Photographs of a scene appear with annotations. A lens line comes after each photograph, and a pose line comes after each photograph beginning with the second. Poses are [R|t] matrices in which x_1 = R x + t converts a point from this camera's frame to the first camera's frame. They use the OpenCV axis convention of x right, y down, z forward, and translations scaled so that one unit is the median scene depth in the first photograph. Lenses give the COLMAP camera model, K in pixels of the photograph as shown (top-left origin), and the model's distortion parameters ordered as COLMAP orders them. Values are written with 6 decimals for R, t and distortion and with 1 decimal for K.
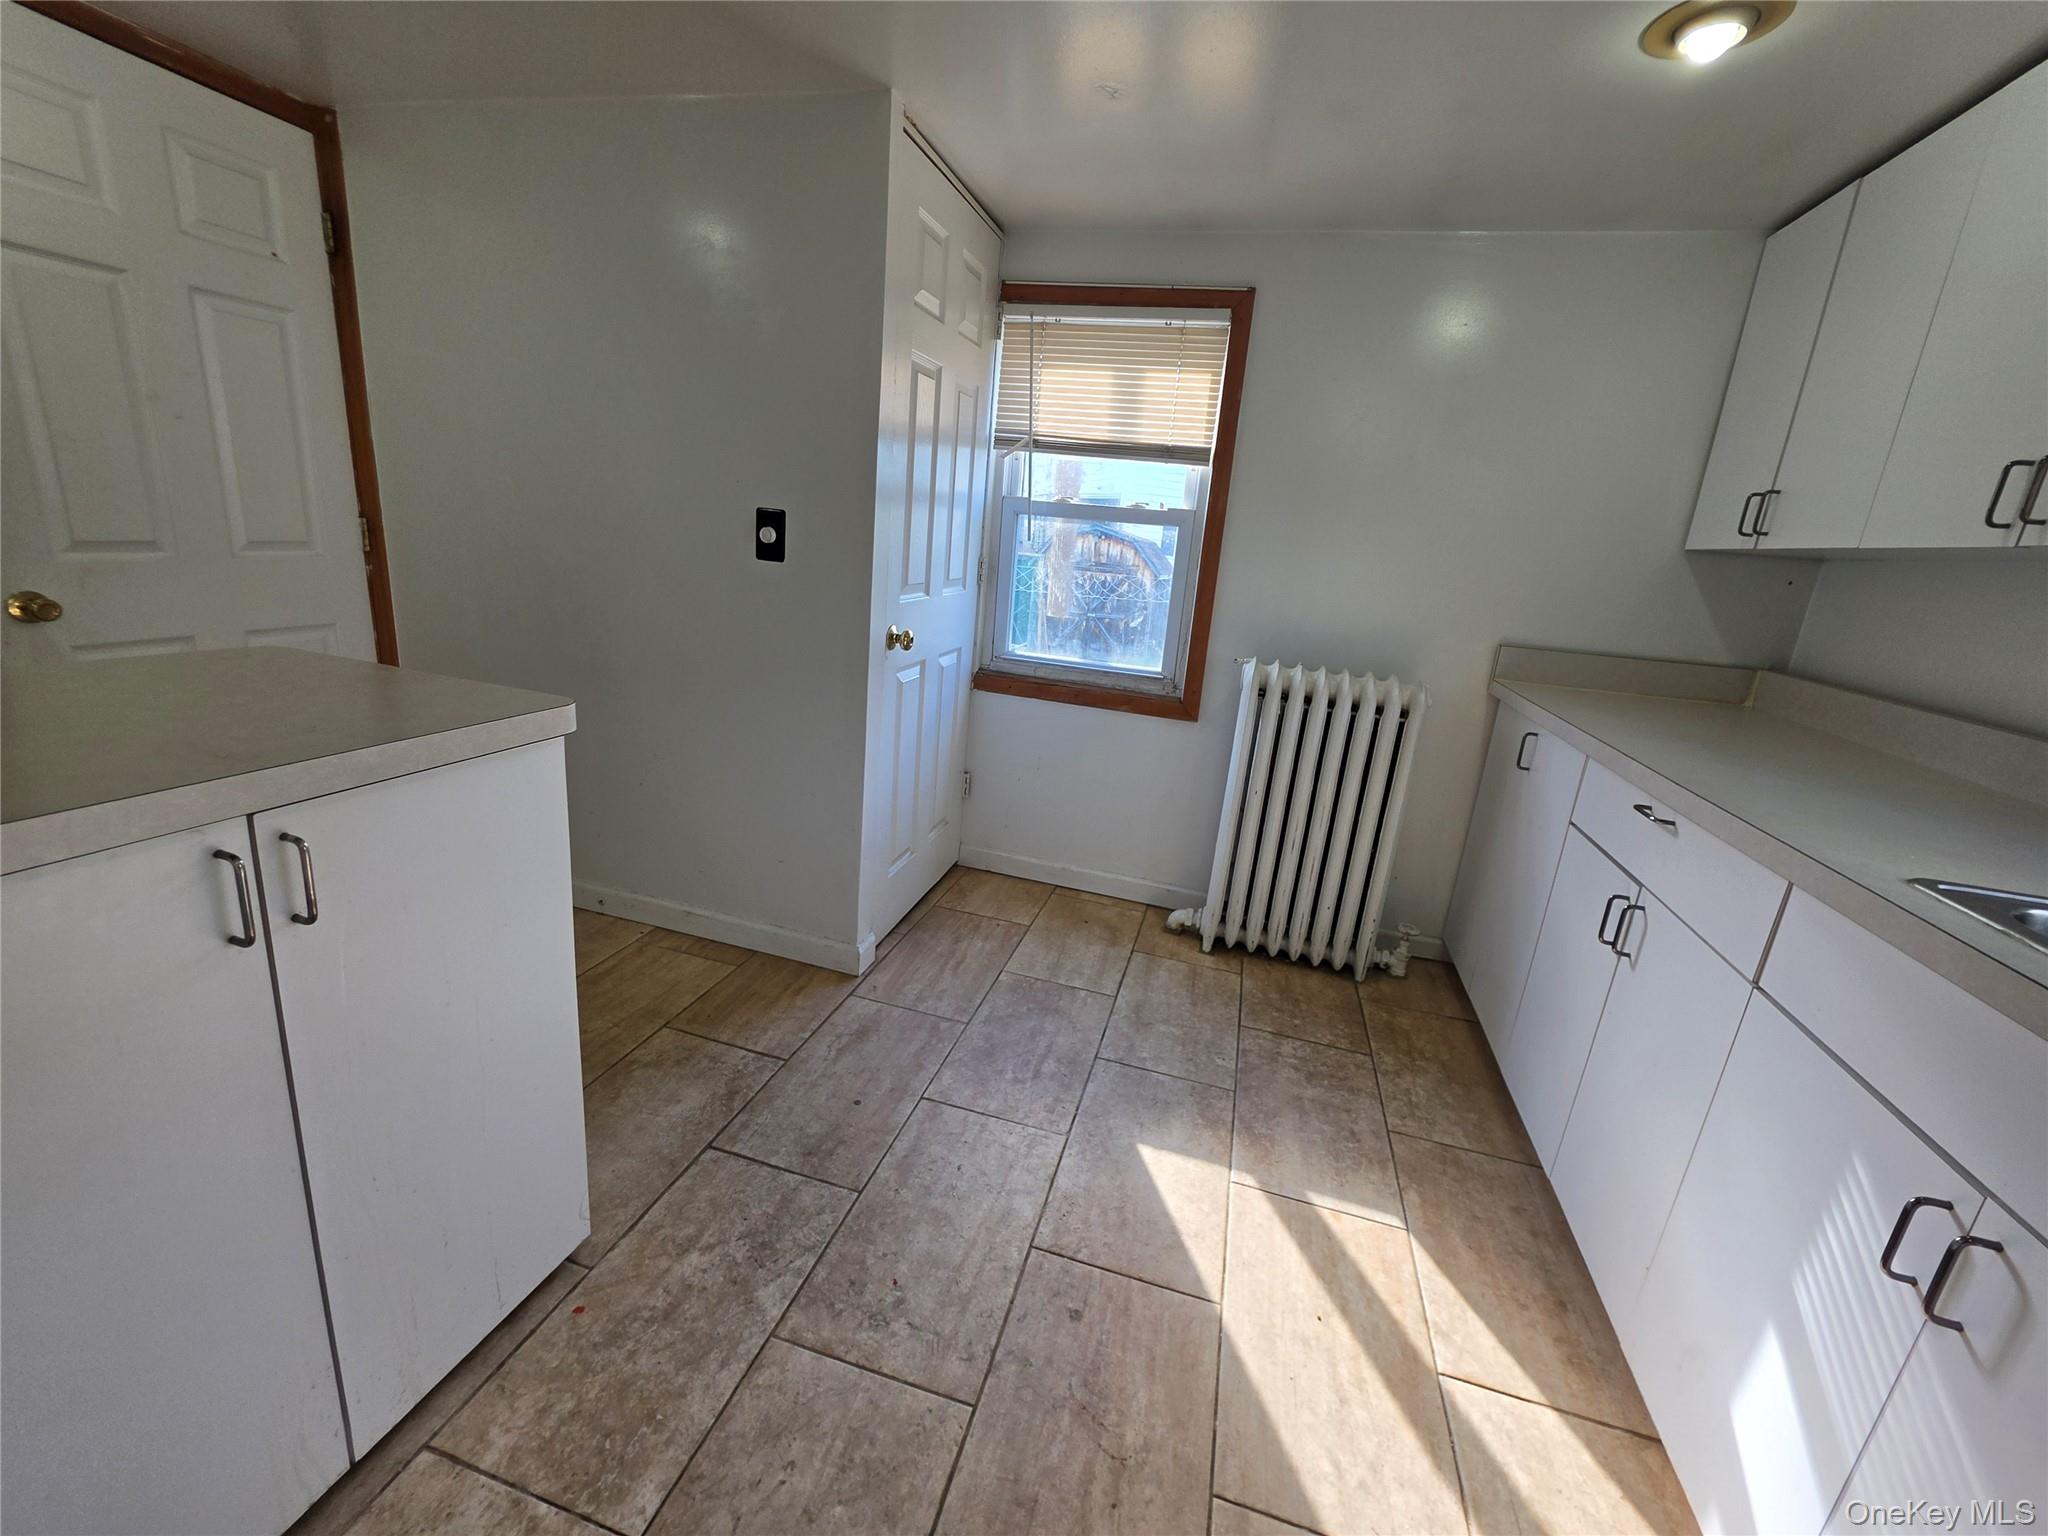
lens RADIAL K [[824.0, 0, 1025.0], [0, 824.0, 746.3], [0, 0, 1]] dist [-0.002053, 0.000308]
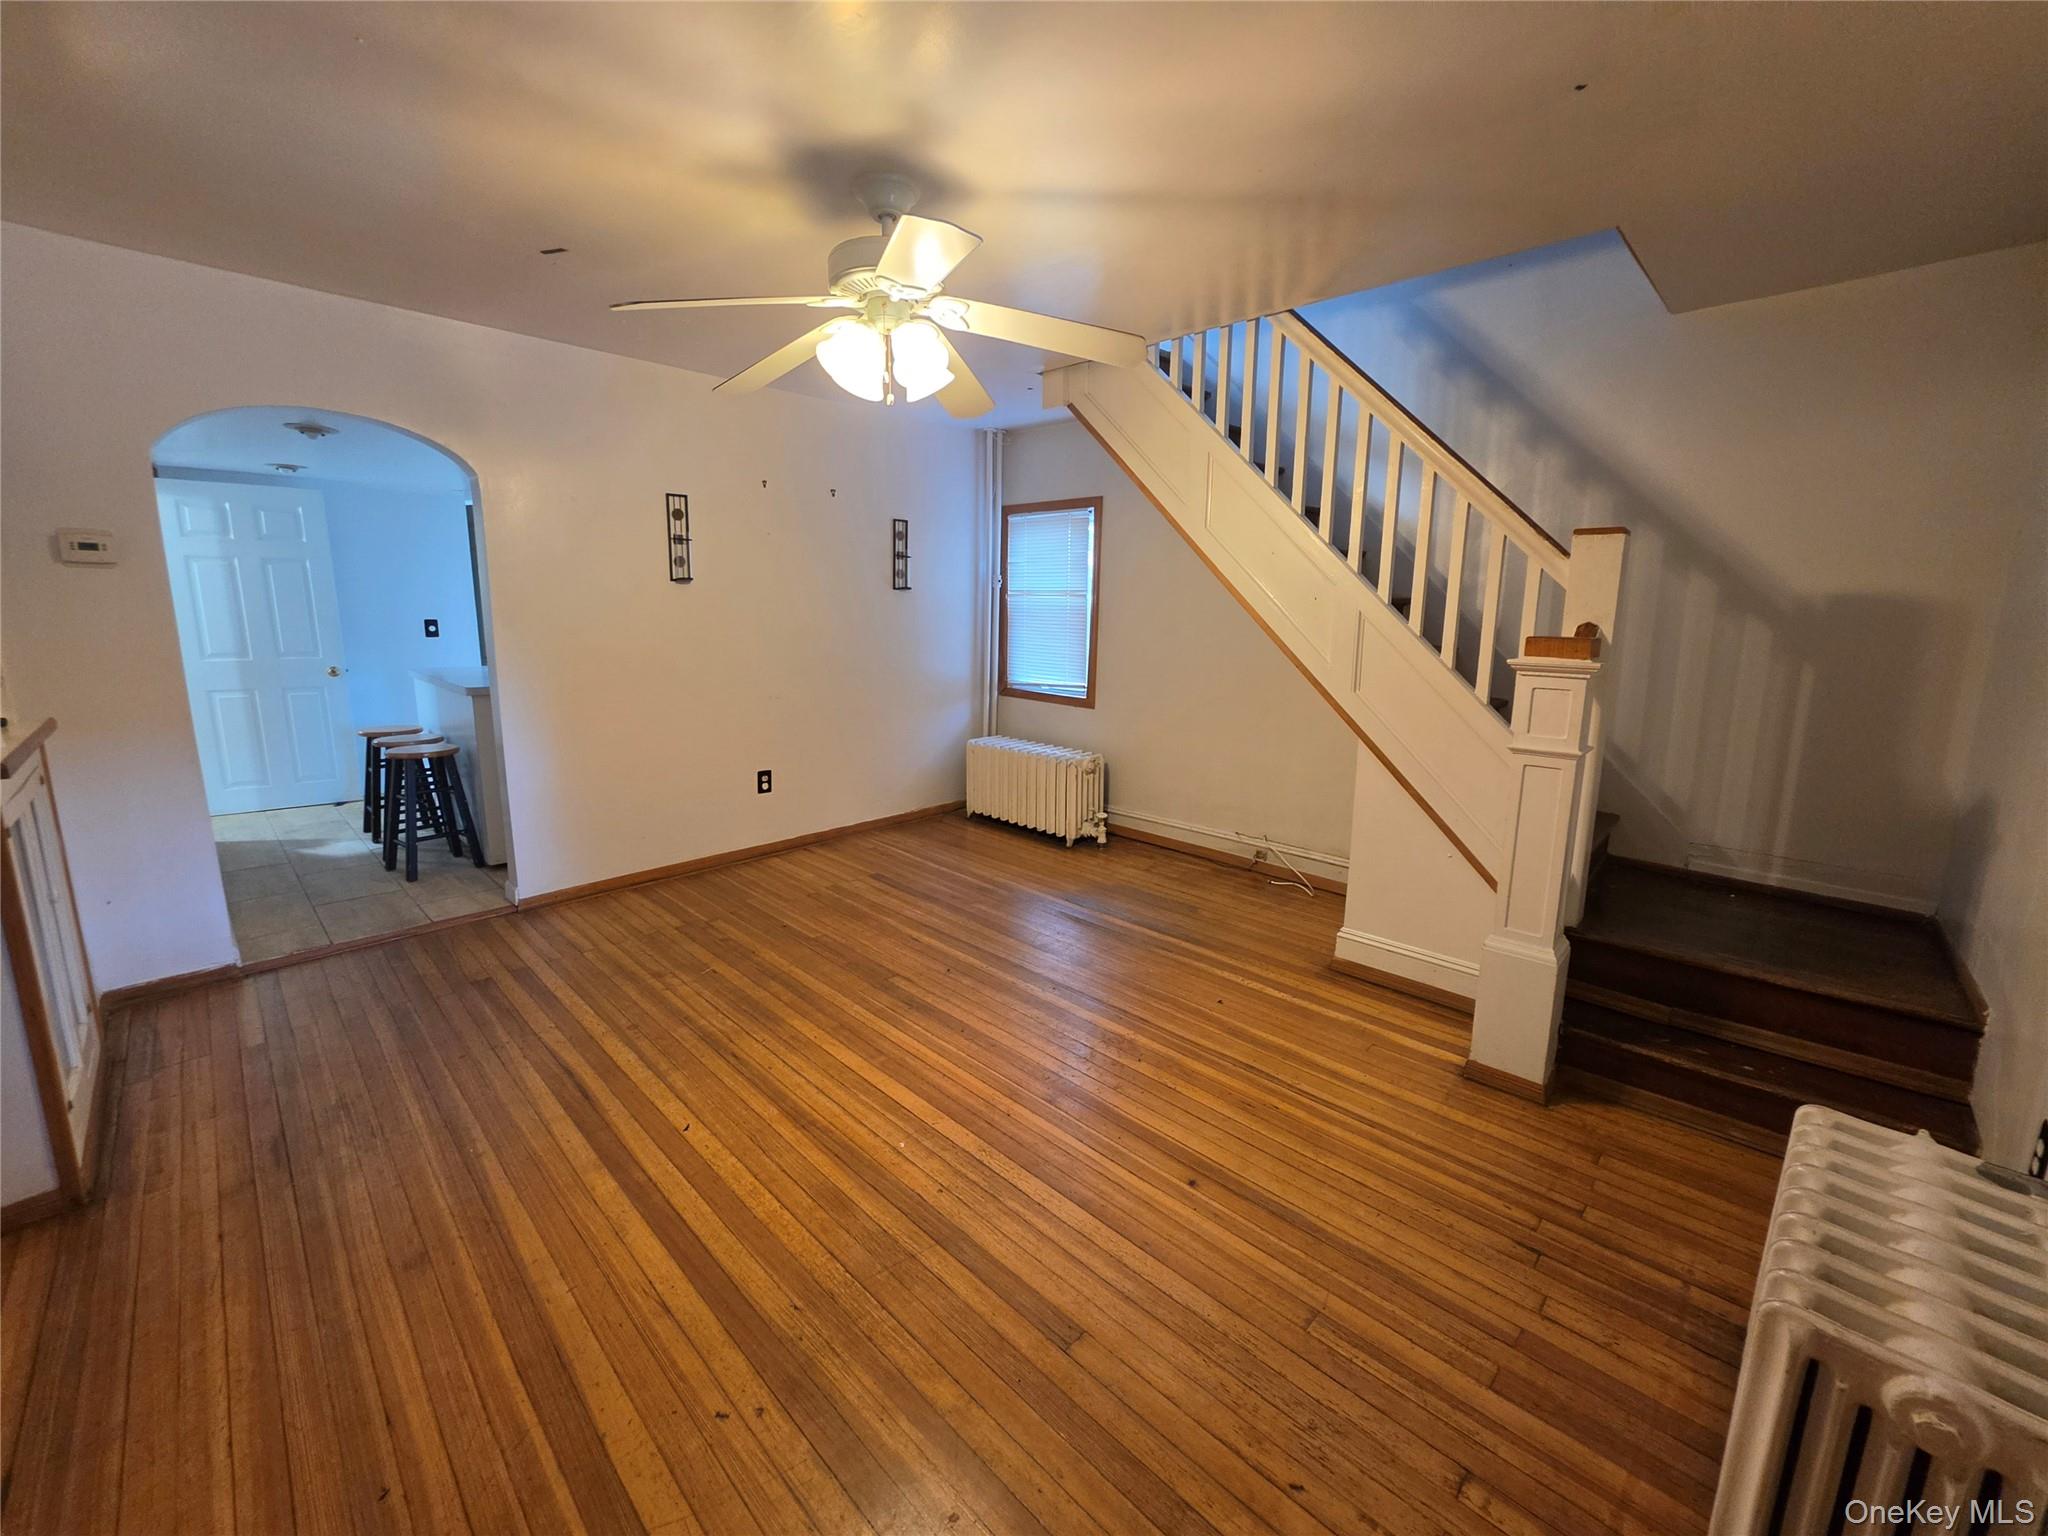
lens RADIAL K [[824.0, 0, 1025.0], [0, 824.0, 746.3], [0, 0, 1]] dist [-0.002053, 0.000308]
pose [[0.476589, -0.231168, 0.848189, -2.863595], [0.252629, 0.960127, 0.119726, 0.467224], [-0.842046, 0.157217, 0.515985, -3.231493]]
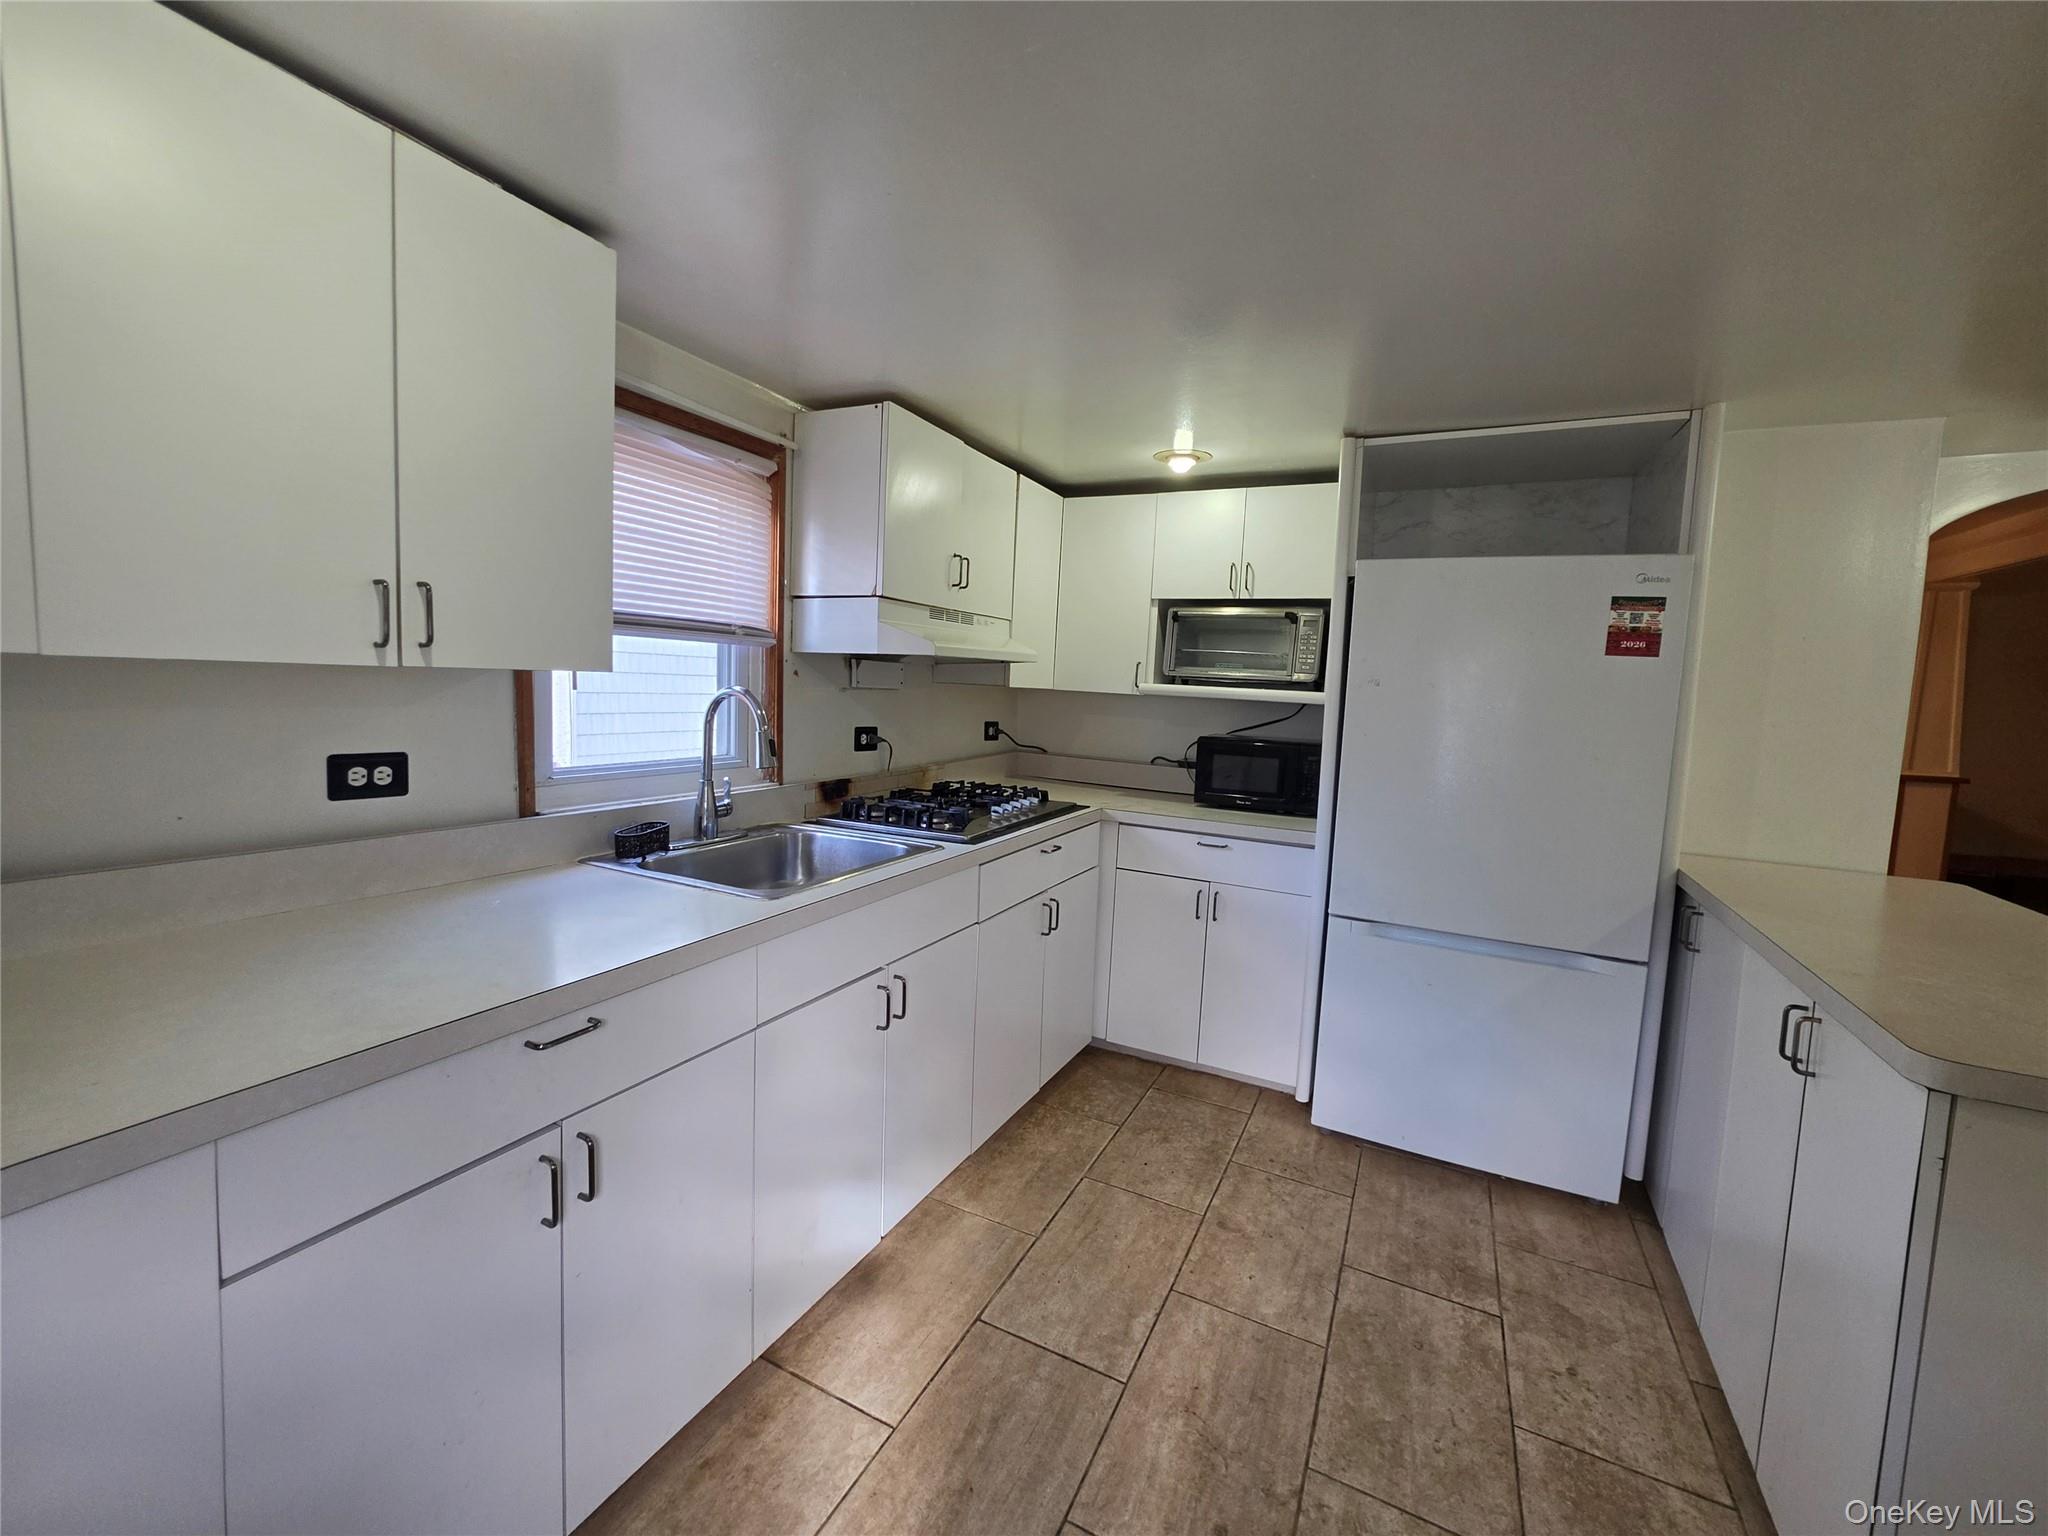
lens RADIAL K [[835.8, 0, 1016.8], [0, 835.8, 752.2], [0, 0, 1]] dist [-0.002184, -0.000259]
pose [[-0.973002, -0.147294, 0.177684, 0.266000], [-0.078573, 0.935287, 0.345056, -0.526481], [-0.217010, 0.321779, -0.921610, 1.712162]]
